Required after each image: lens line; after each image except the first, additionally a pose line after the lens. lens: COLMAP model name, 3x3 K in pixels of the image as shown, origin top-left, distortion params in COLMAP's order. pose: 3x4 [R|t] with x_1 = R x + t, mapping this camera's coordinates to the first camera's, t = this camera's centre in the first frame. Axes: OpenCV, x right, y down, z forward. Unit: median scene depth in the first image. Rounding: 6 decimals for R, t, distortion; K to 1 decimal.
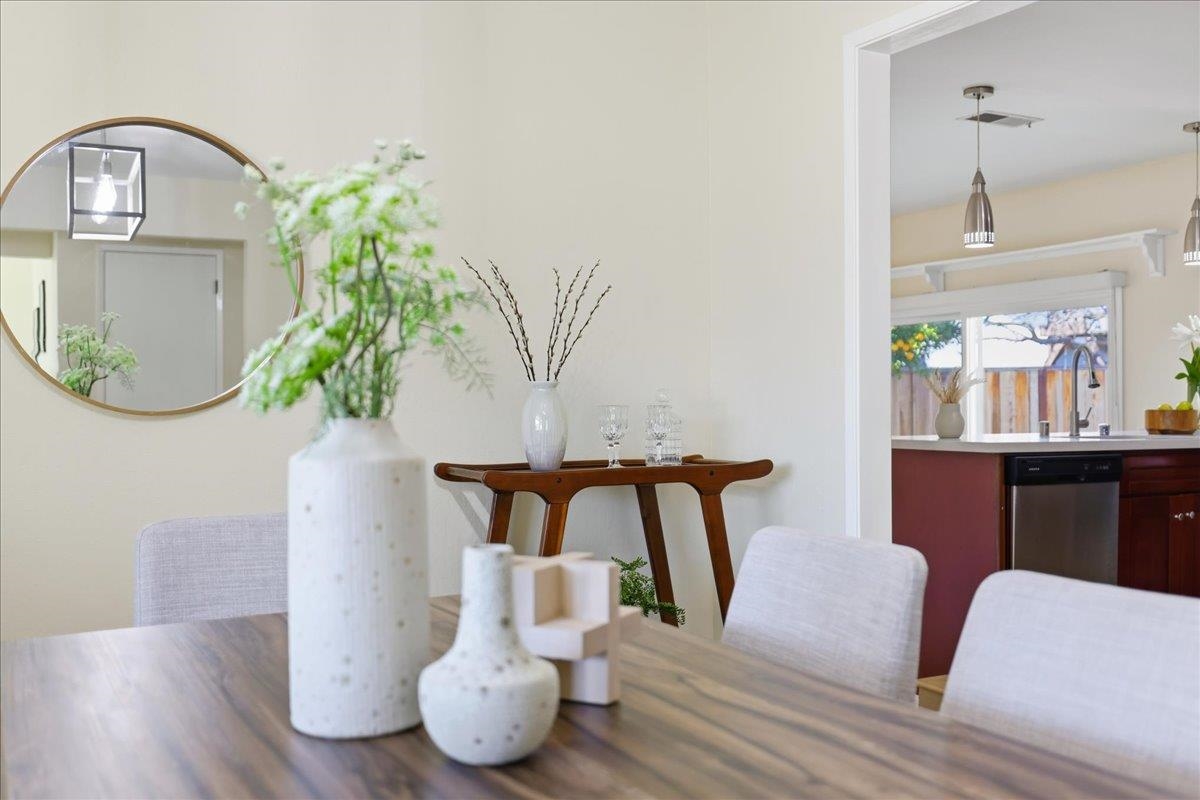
lens RADIAL K [[1166.7, 0, 600.0], [0, 1166.7, 400.0], [0, 0, 1]] dist [-0.006088, -0.001857]
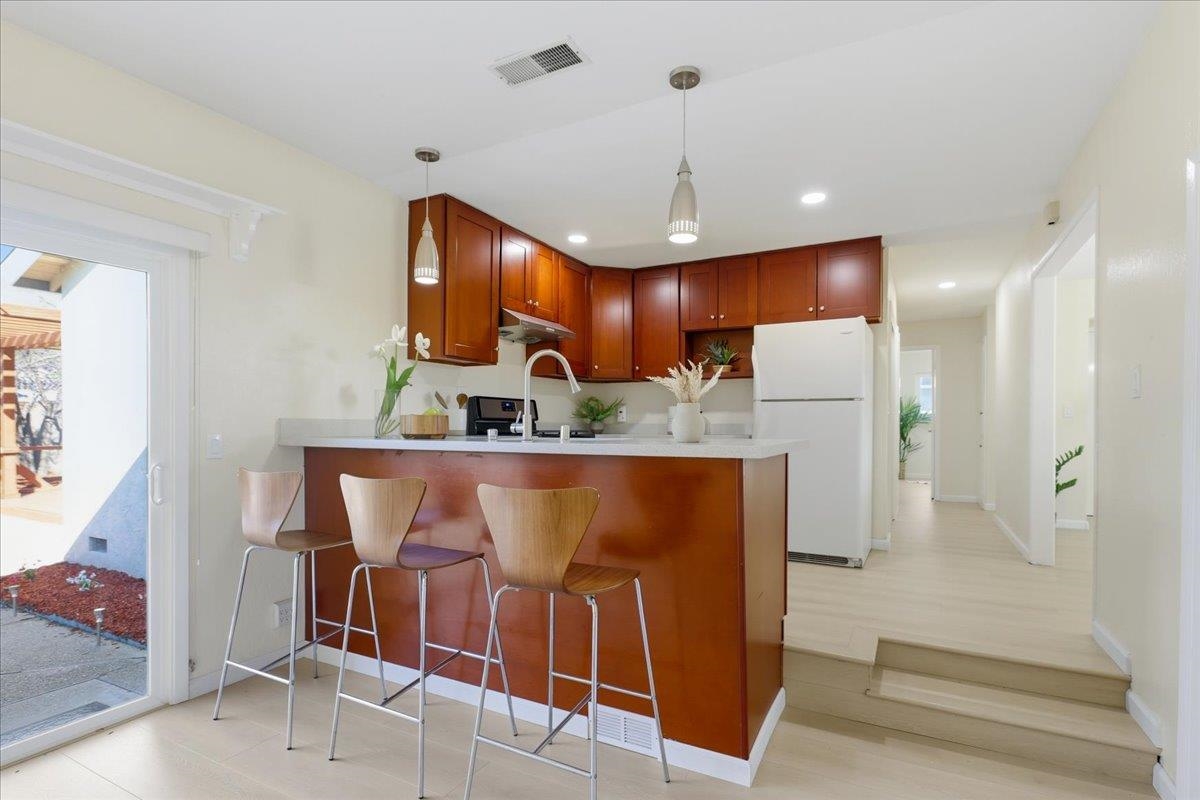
lens RADIAL K [[587.3, 0, 599.9], [0, 587.3, 426.8], [0, 0, 1]] dist [-0.001503, -0.000257]
pose [[-0.559629, -0.000331, 0.828743, -0.028512], [0.000897, 0.999999, 0.001005, 0.018224], [-0.828743, 0.001306, -0.559628, 1.168326]]
